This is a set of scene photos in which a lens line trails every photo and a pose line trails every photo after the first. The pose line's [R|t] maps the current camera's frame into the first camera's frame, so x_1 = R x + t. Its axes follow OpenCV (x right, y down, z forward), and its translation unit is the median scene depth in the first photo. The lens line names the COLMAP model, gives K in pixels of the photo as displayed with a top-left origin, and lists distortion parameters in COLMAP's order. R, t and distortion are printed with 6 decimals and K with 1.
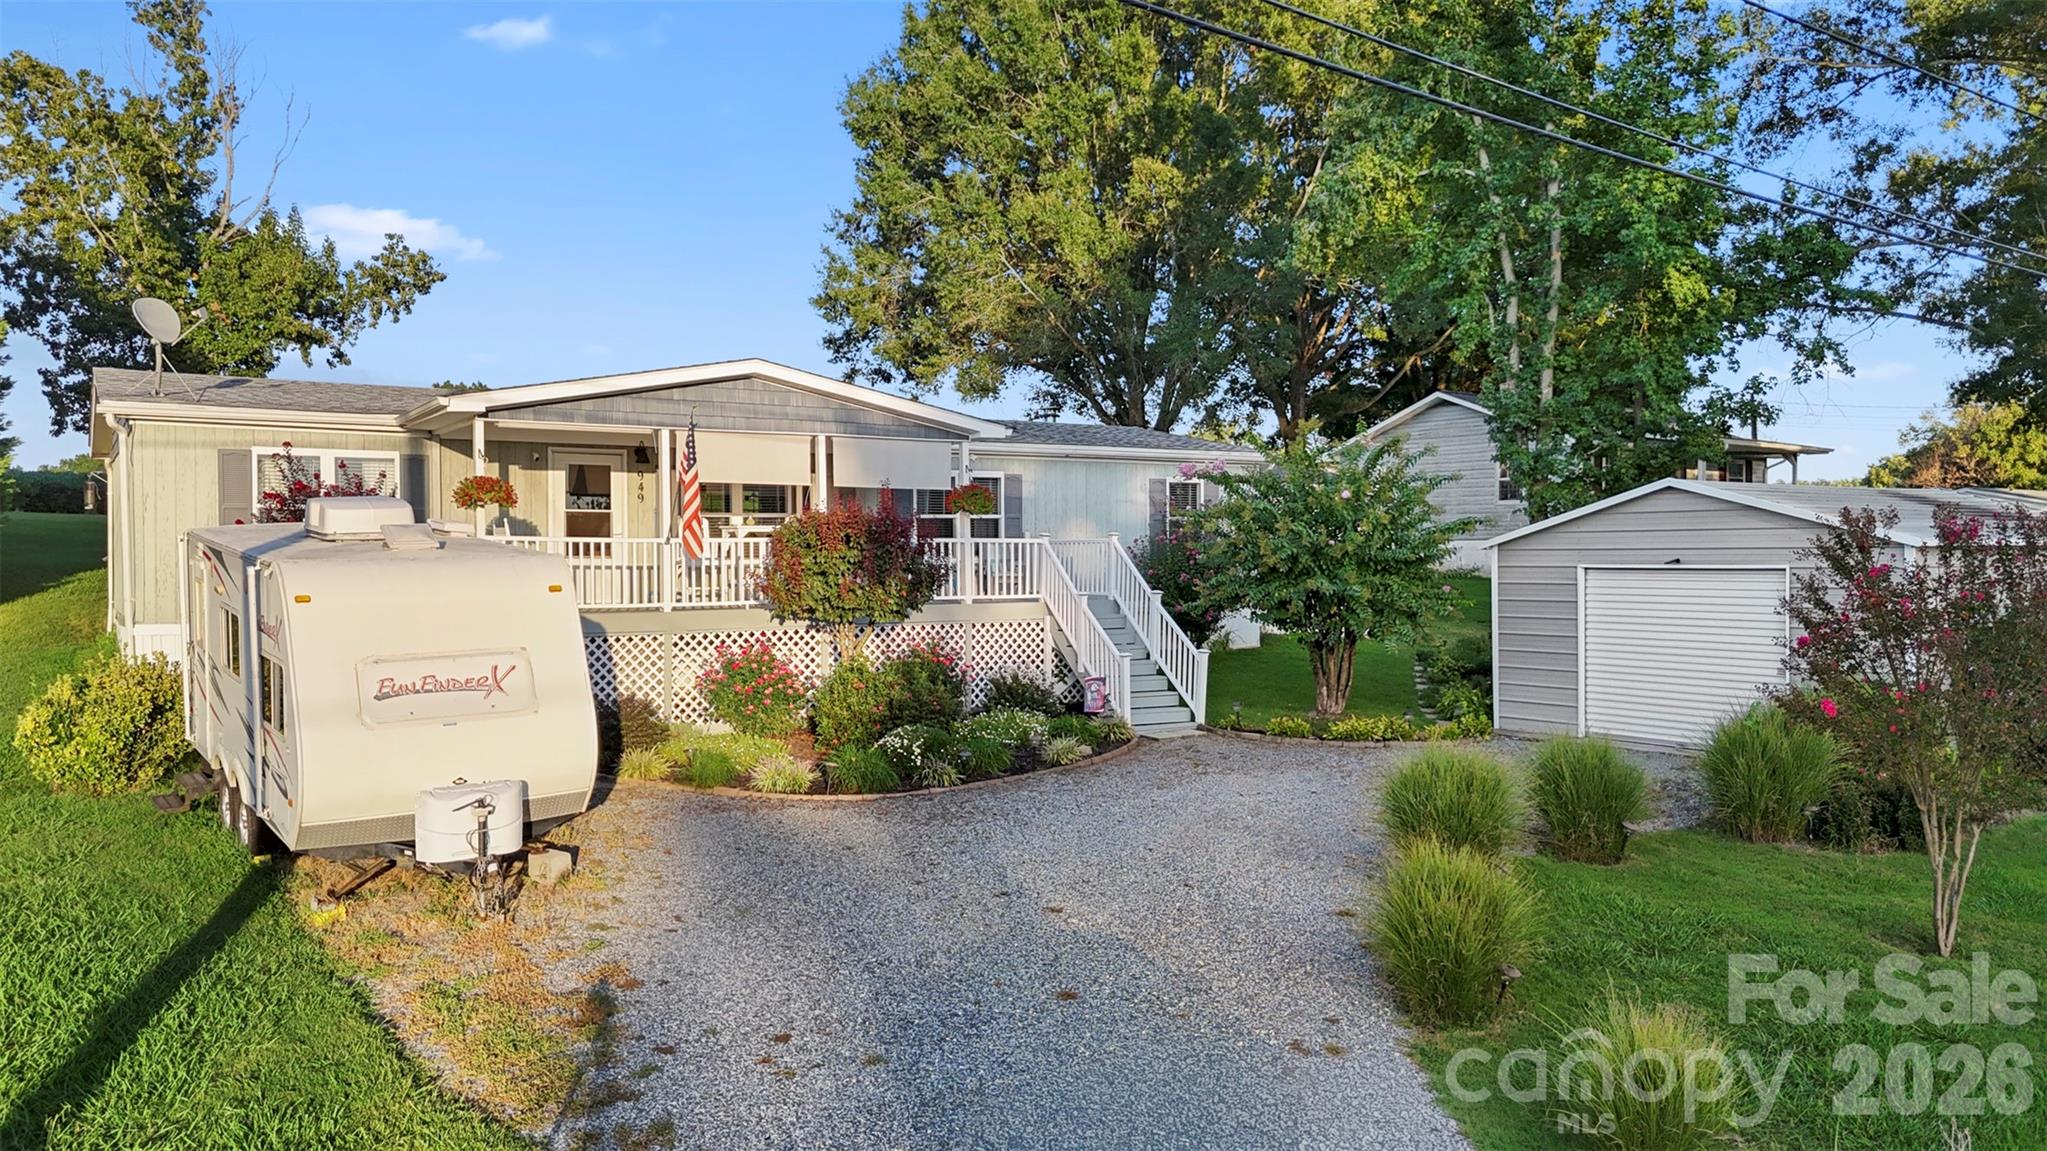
lens RADIAL K [[1529.8, 0, 1023.5], [0, 1529.8, 575.5], [0, 0, 1]] dist [0.085752, -0.099910]
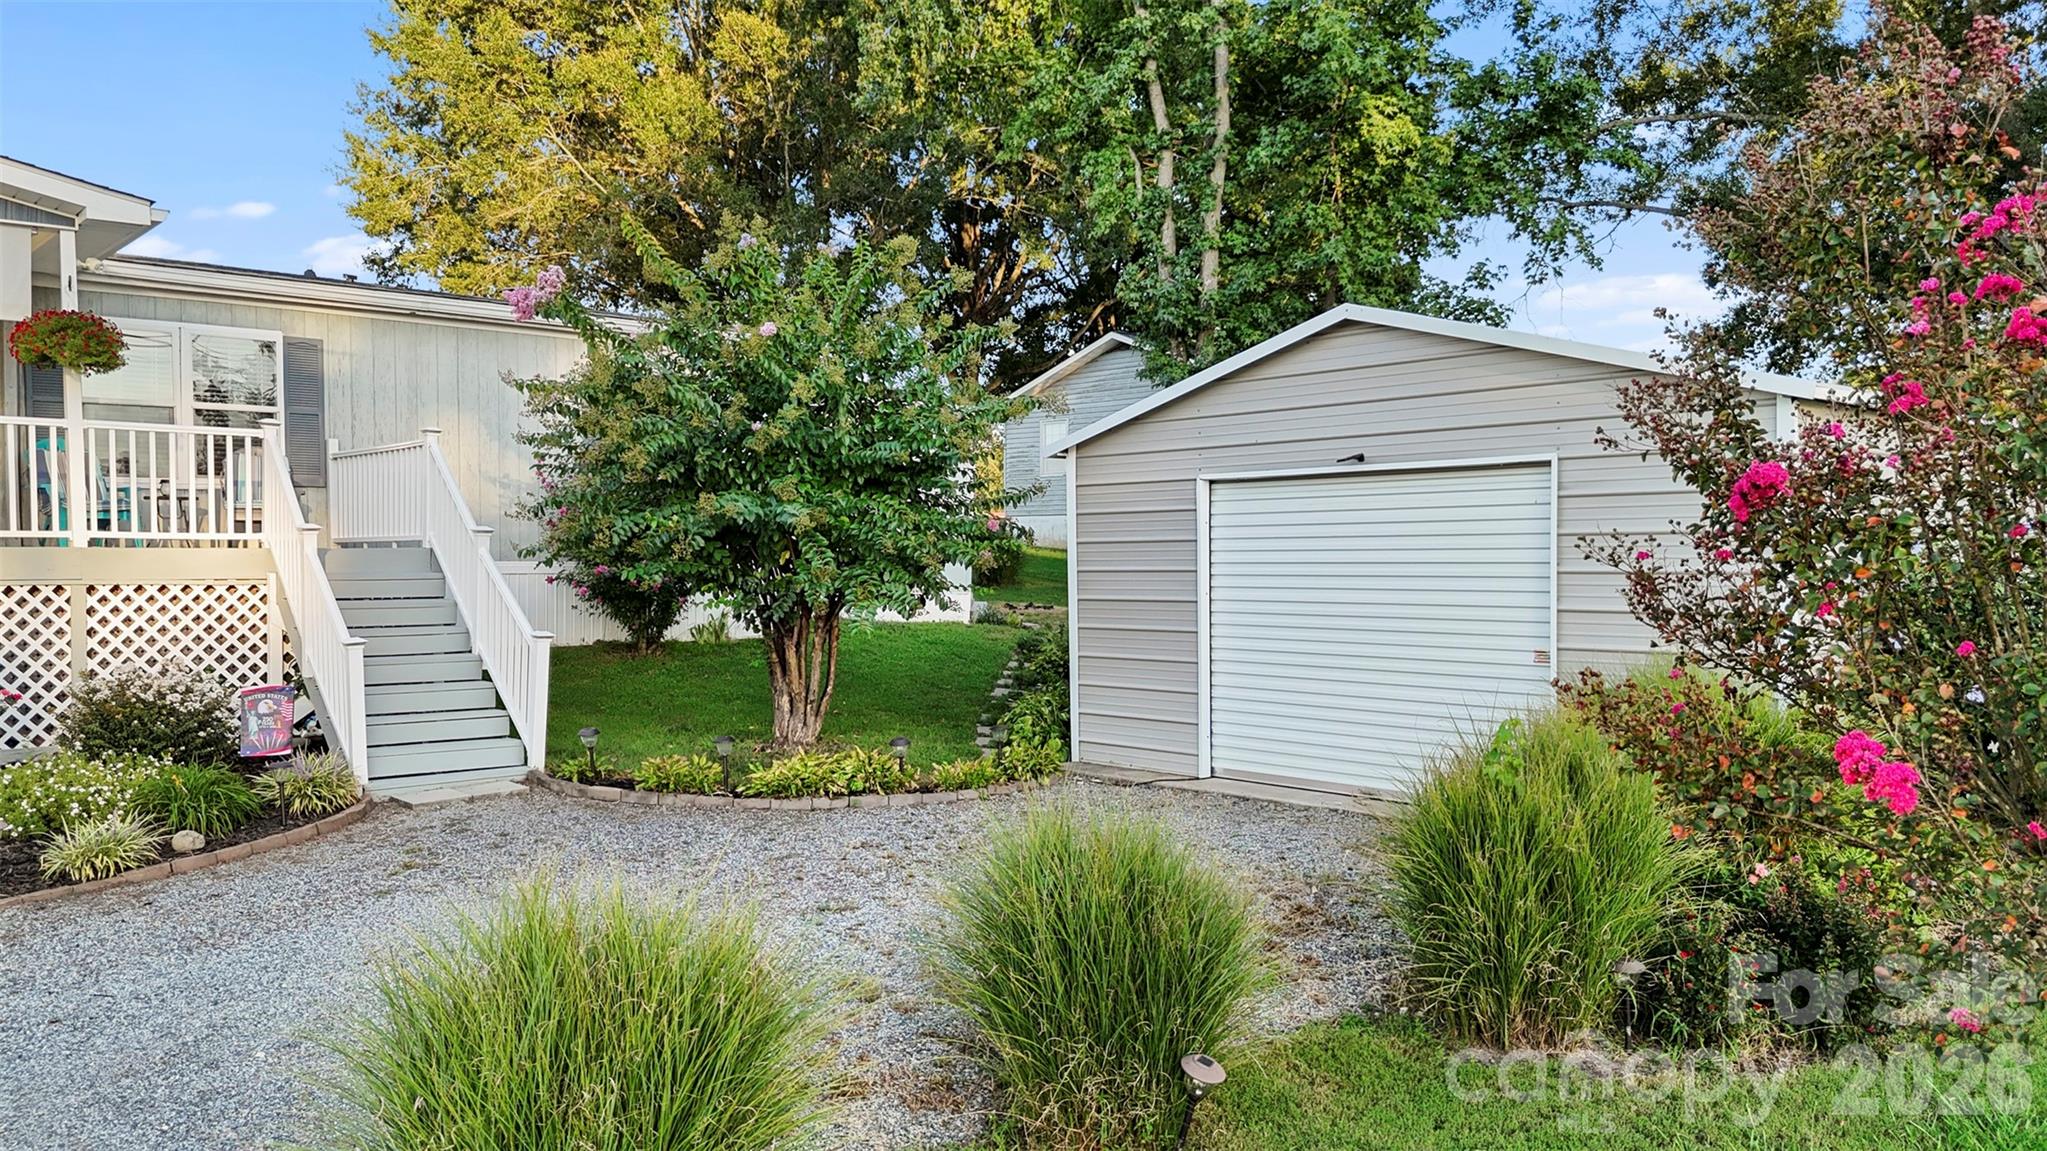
lens RADIAL K [[1517.8, 0, 1022.0], [0, 1517.8, 598.1], [0, 0, 1]] dist [0.107352, -0.117856]
pose [[0.987281, -0.002465, 0.158968, 0.194600], [0.000951, 0.999953, 0.009605, 0.031009], [-0.158984, -0.009332, 0.987237, 0.432433]]
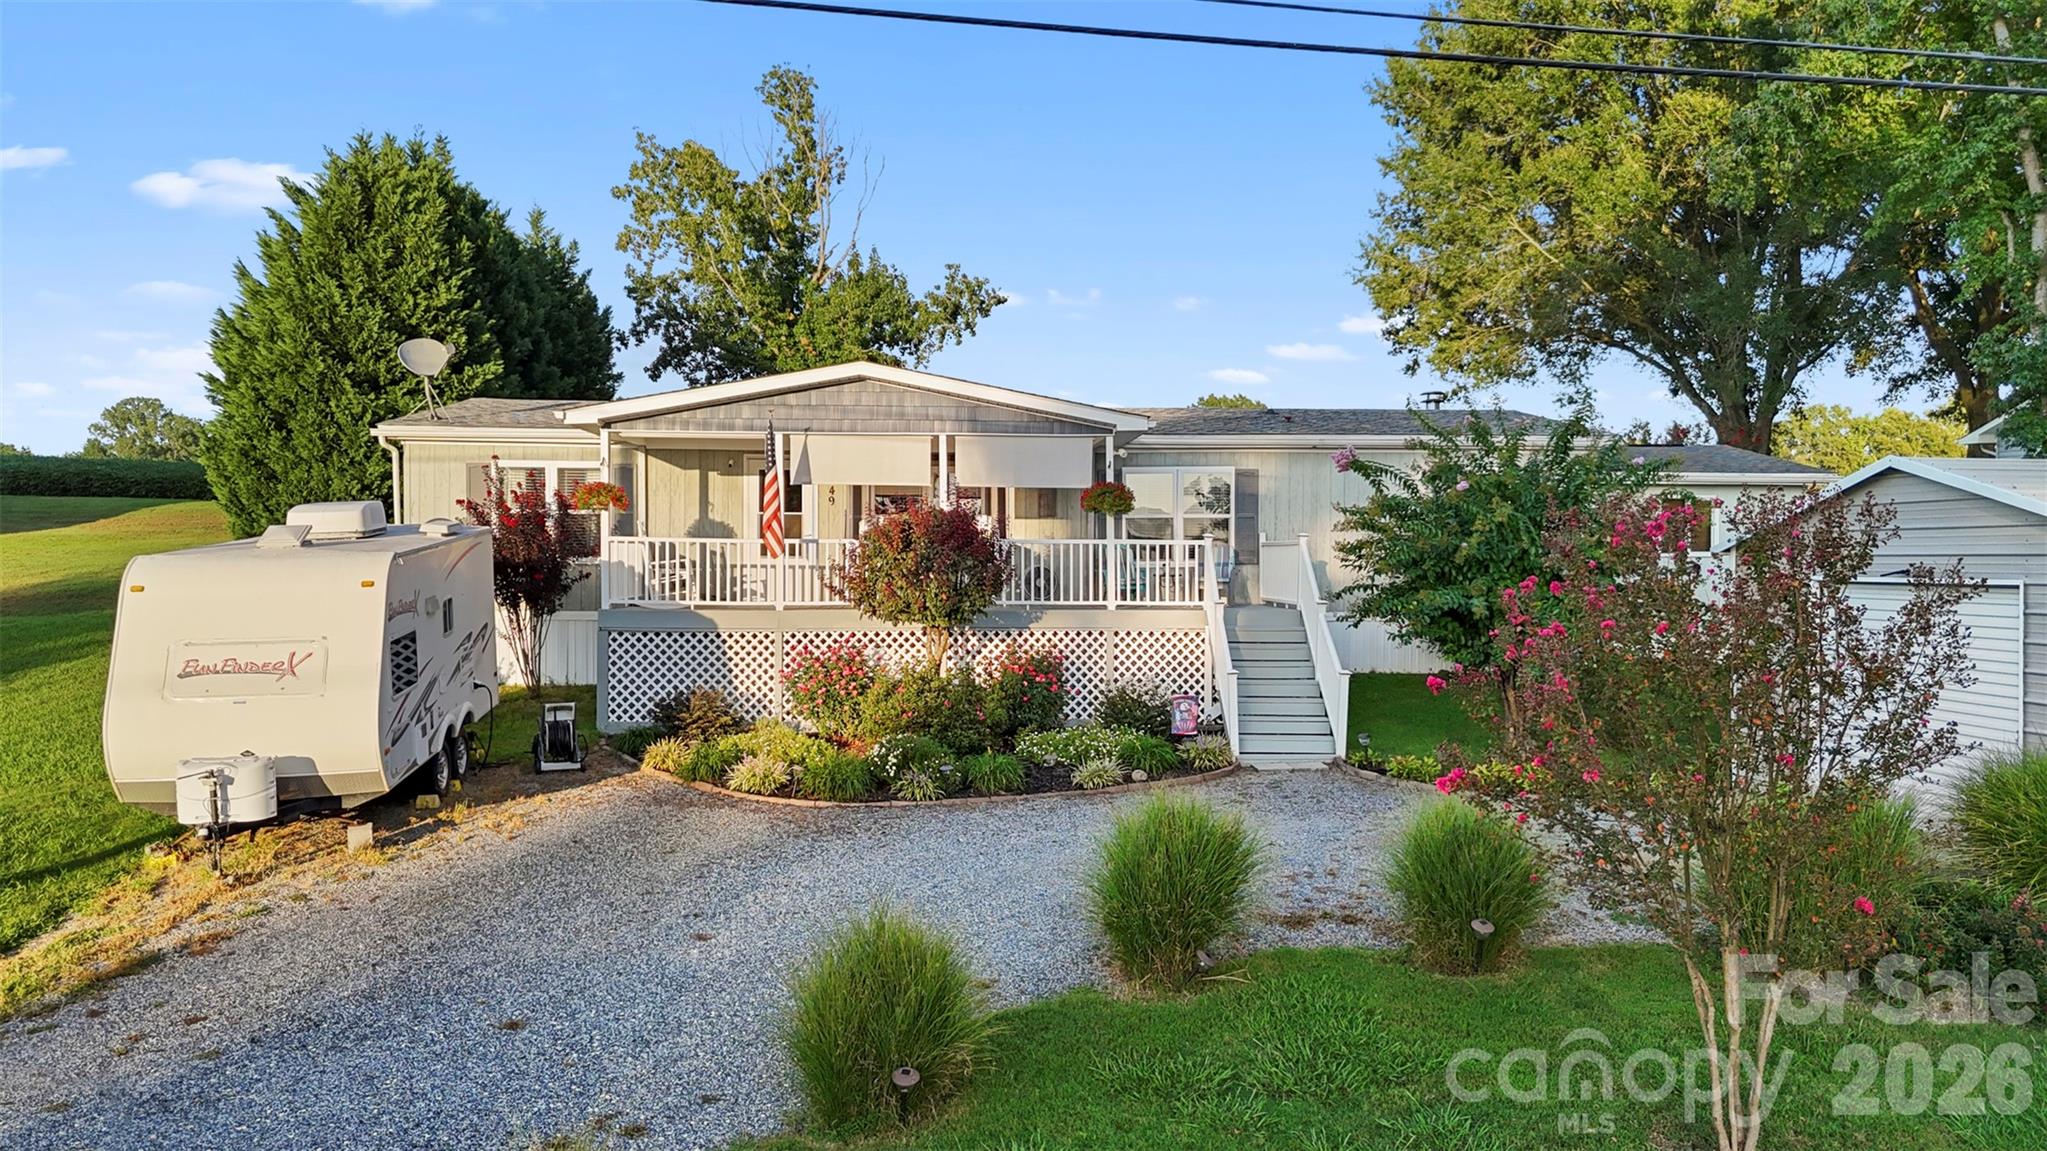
lens RADIAL K [[1529.8, 0, 1023.5], [0, 1529.8, 575.5], [0, 0, 1]] dist [0.085752, -0.099910]
pose [[0.871694, 0.012827, -0.489883, 0.373265], [-0.013862, 0.999903, 0.001514, -0.003139], [0.489855, 0.005471, 0.871787, 0.162111]]
